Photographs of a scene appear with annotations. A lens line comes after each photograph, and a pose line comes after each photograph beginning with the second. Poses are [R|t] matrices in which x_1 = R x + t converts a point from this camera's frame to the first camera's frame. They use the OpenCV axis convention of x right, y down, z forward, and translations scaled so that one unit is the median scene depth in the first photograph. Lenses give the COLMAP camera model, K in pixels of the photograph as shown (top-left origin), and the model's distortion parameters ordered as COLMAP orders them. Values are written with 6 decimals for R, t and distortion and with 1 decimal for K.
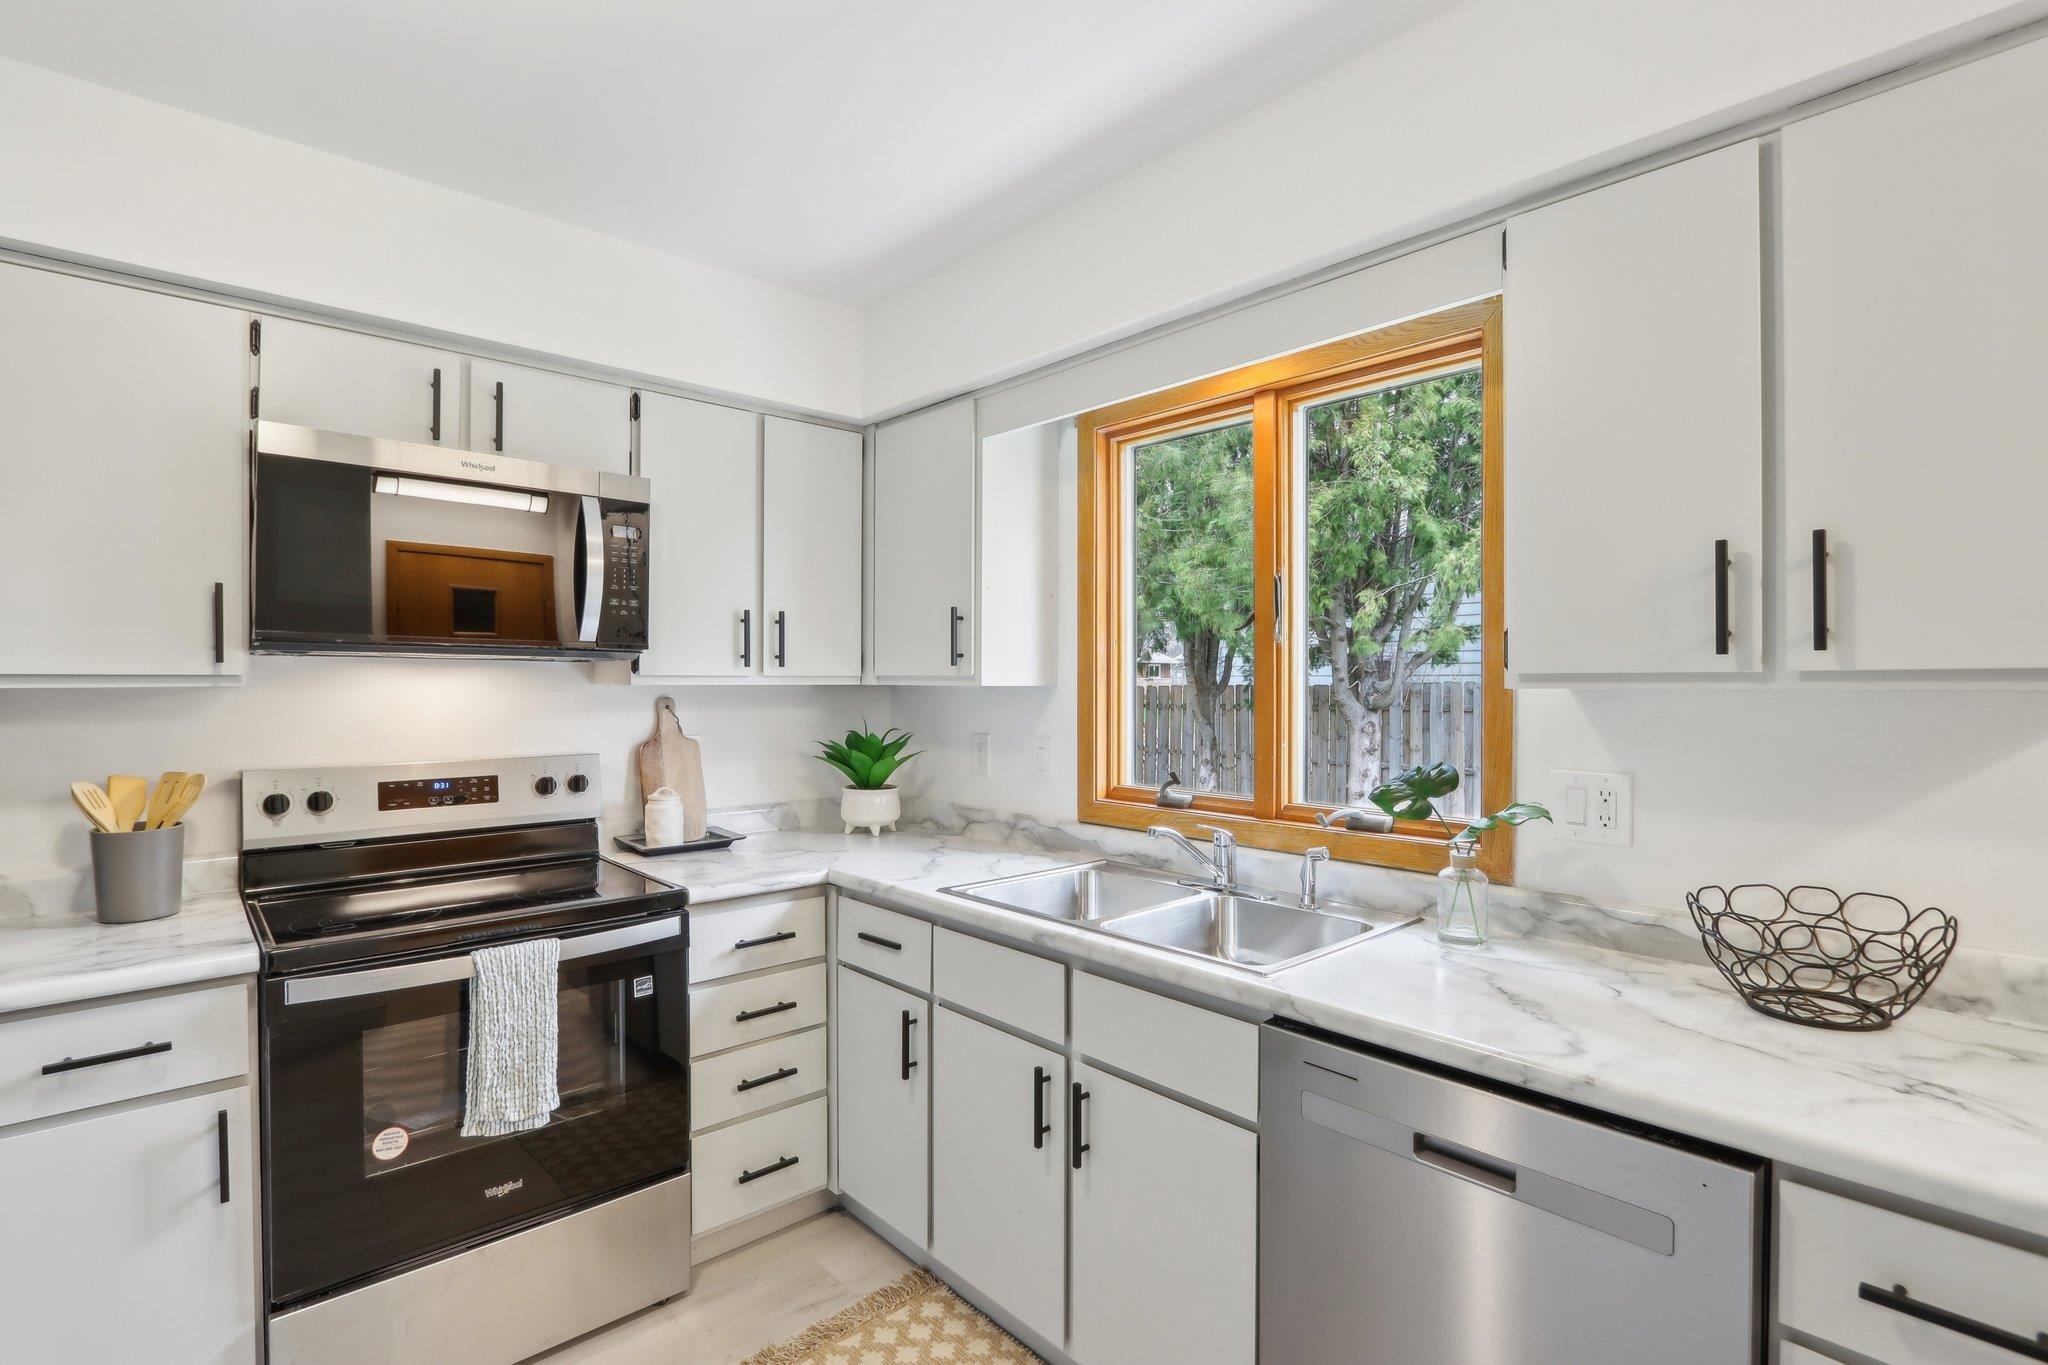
lens RADIAL K [[965.1, 0, 986.0], [0, 965.1, 682.2], [0, 0, 1]] dist [-0.012263, -0.000079]
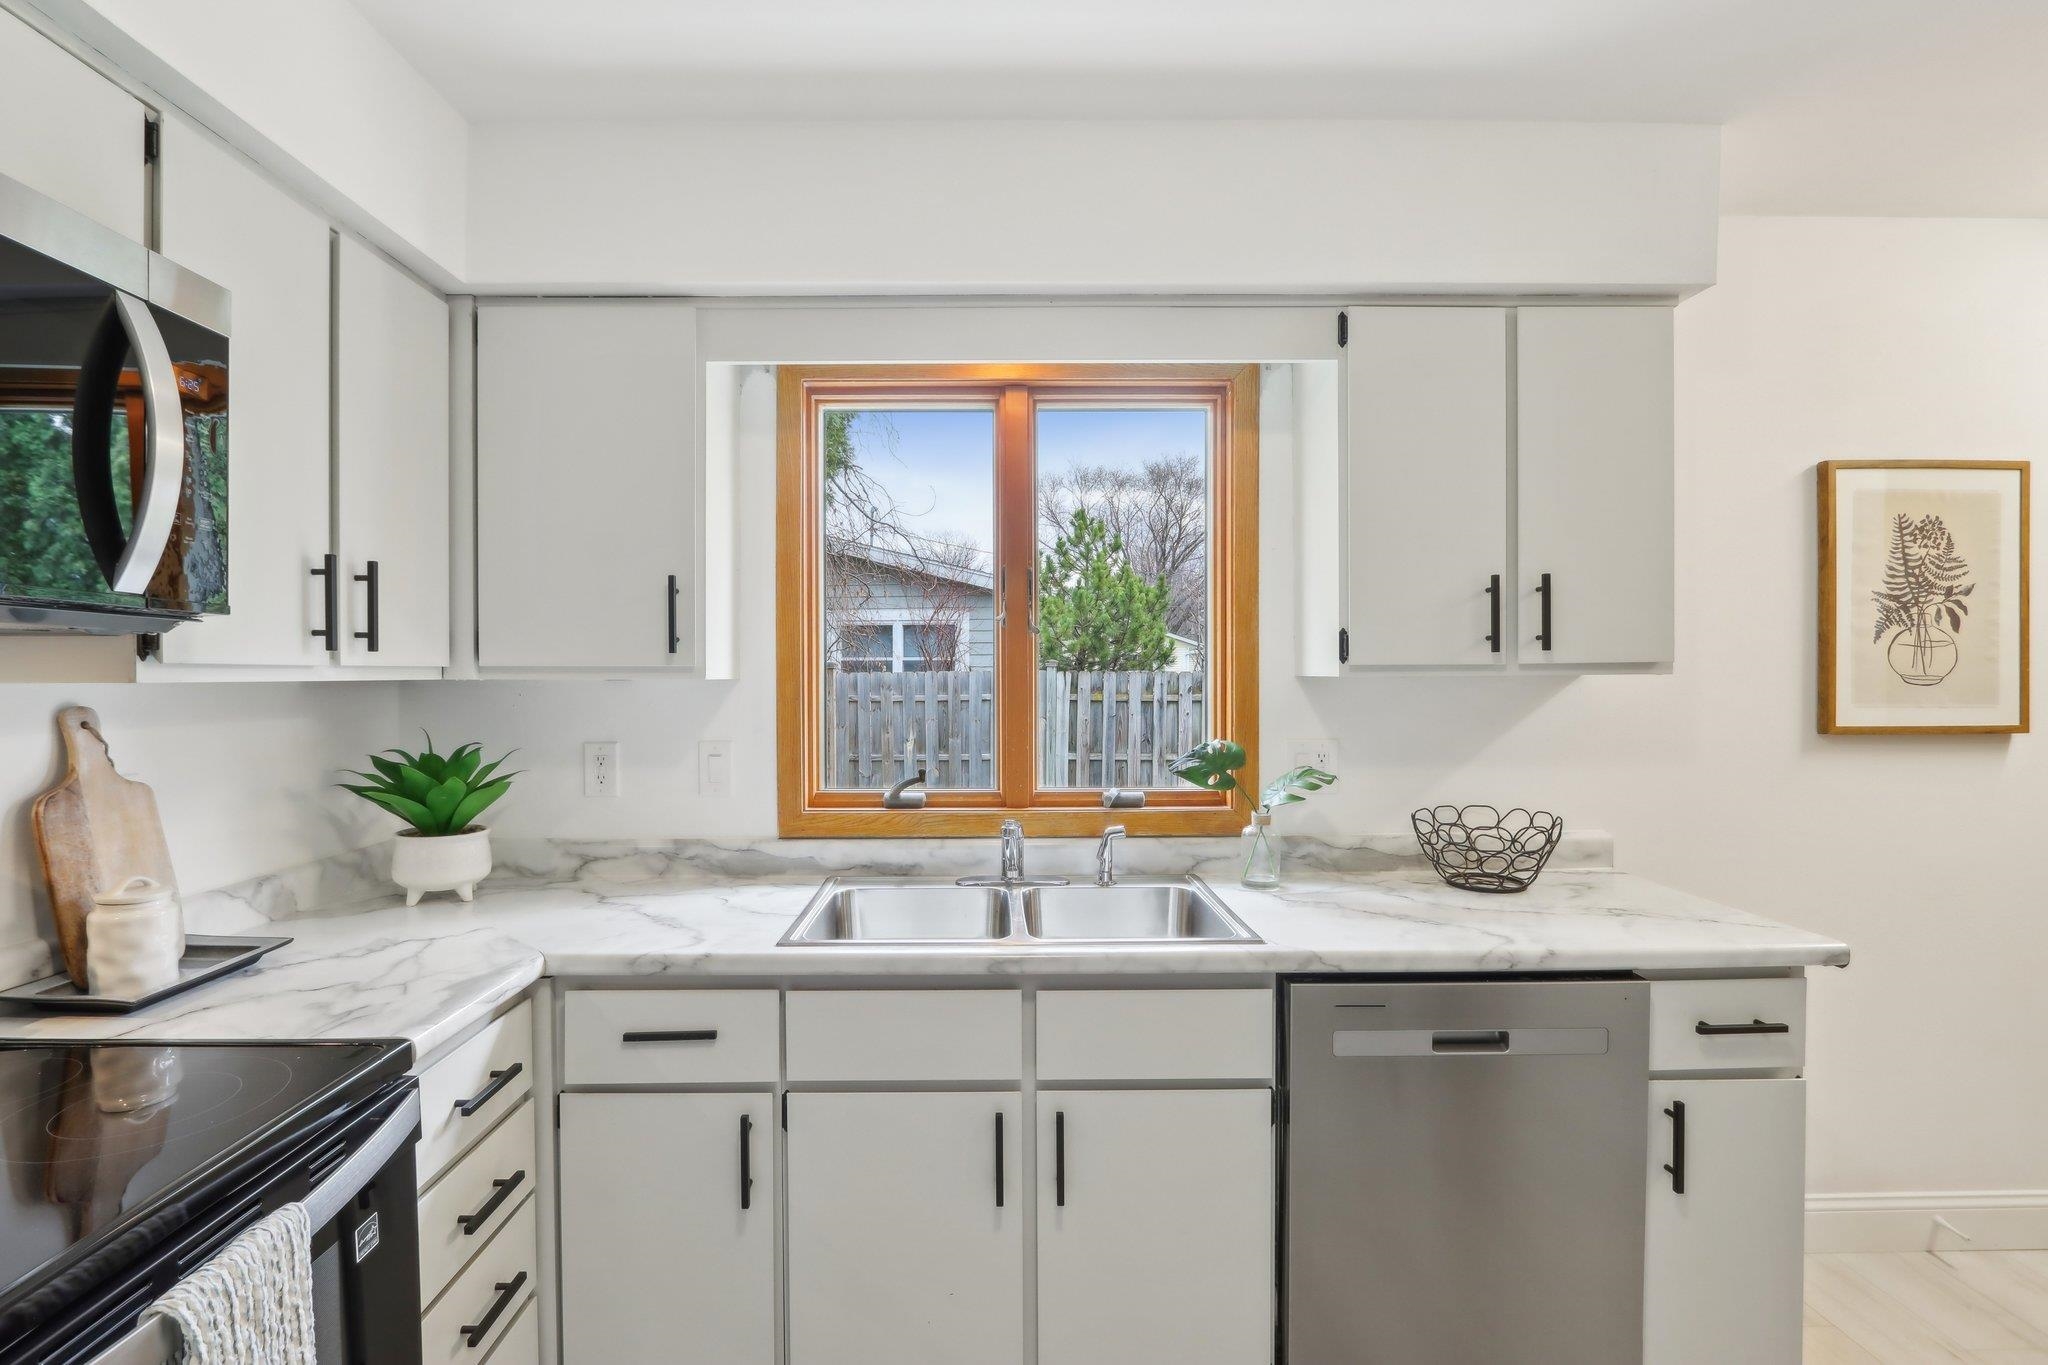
lens RADIAL K [[960.2, 0, 994.6], [0, 960.2, 686.7], [0, 0, 1]] dist [-0.025220, 0.008897]
pose [[0.652218, -0.013351, 0.757914, -0.488473], [0.004464, 0.999895, 0.013772, 0.000127], [-0.758018, -0.005599, 0.652210, 0.357816]]
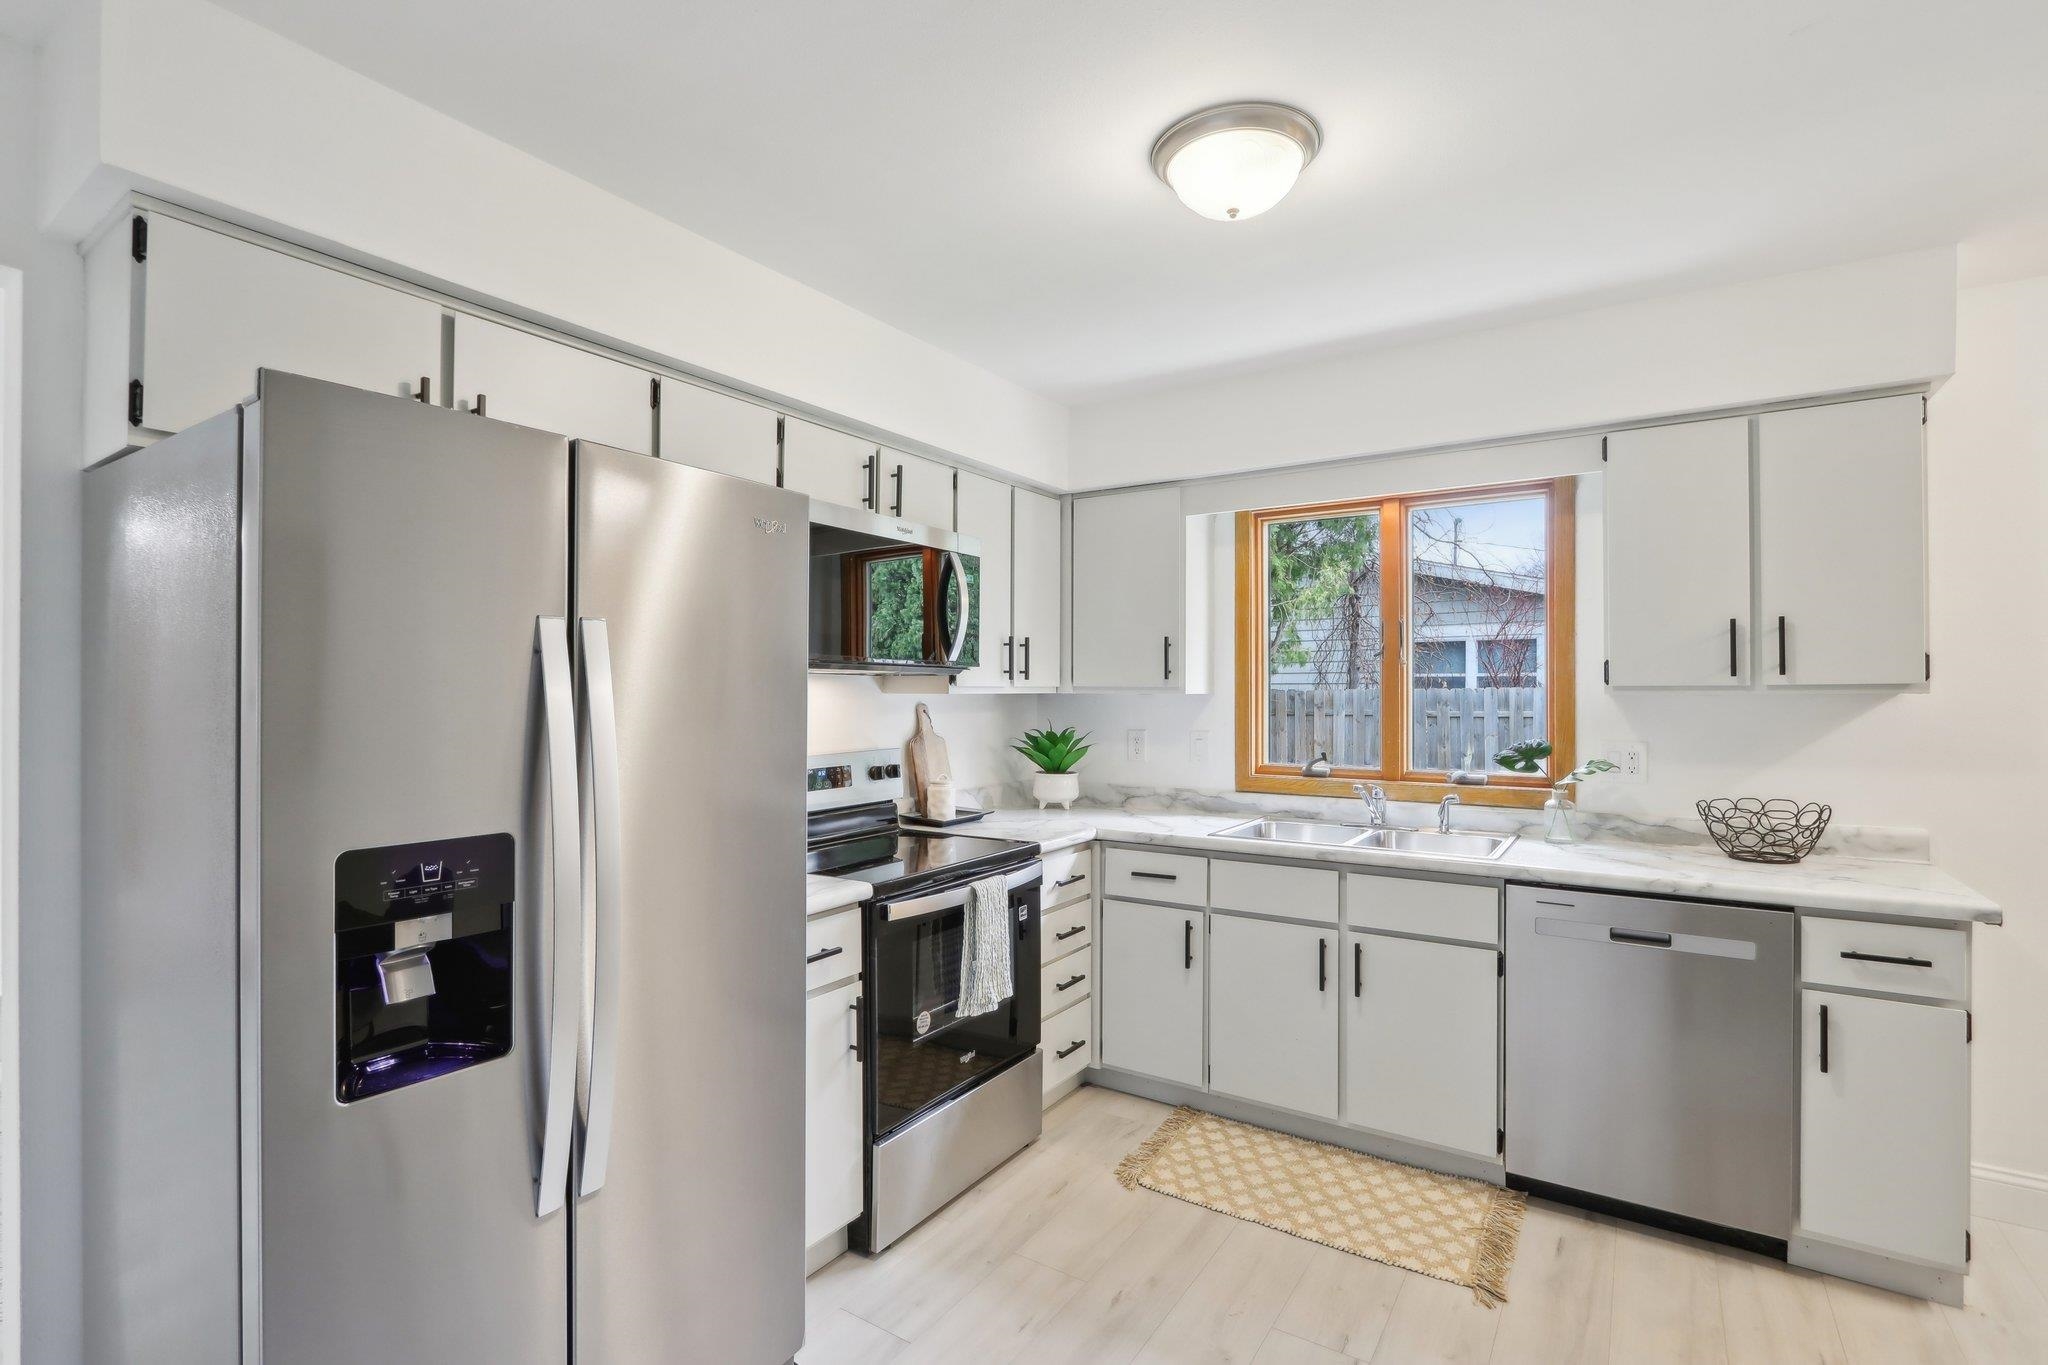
lens RADIAL K [[968.7, 0, 987.7], [0, 968.7, 684.6], [0, 0, 1]] dist [-0.024917, 0.008645]
pose [[0.969191, -0.000023, 0.246311, -0.693025], [0.001535, 0.999981, -0.005948, -0.001800], [-0.246307, 0.006143, 0.969173, -0.306371]]
